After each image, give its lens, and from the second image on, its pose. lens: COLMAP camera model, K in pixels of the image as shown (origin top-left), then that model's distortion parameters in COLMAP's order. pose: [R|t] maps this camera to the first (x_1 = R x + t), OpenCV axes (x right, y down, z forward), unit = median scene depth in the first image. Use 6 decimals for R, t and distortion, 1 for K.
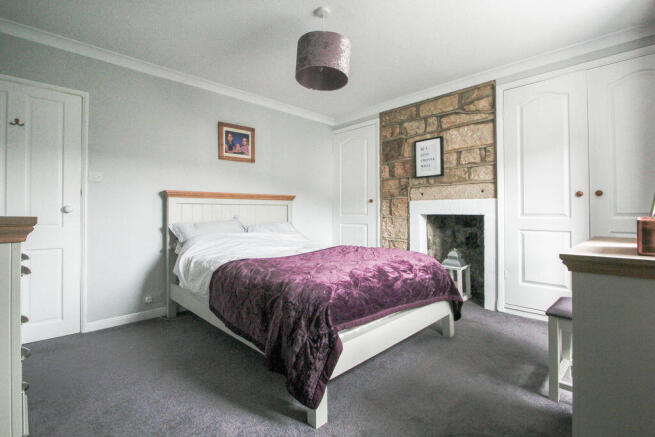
lens RADIAL K [[301.8, 0, 326.7], [0, 301.8, 209.1], [0, 0, 1]] dist [0.002394, -0.016041]
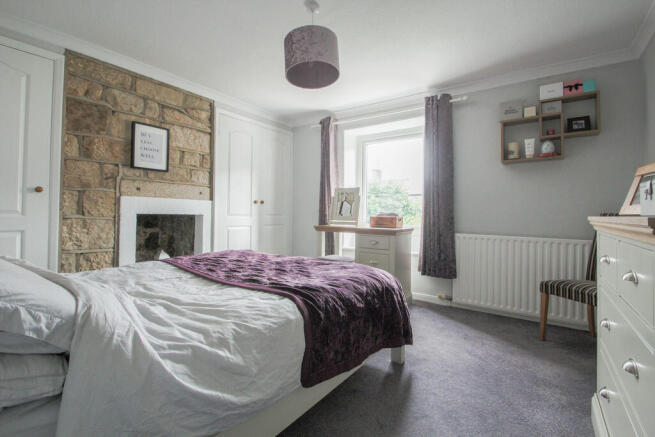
lens RADIAL K [[301.8, 0, 326.7], [0, 301.8, 209.1], [0, 0, 1]] dist [0.002394, -0.016041]
pose [[-0.182530, 0.013643, 0.983106, -0.575459], [-0.027273, 0.999449, -0.018933, 0.006096], [-0.982822, -0.030268, -0.182057, 0.647643]]
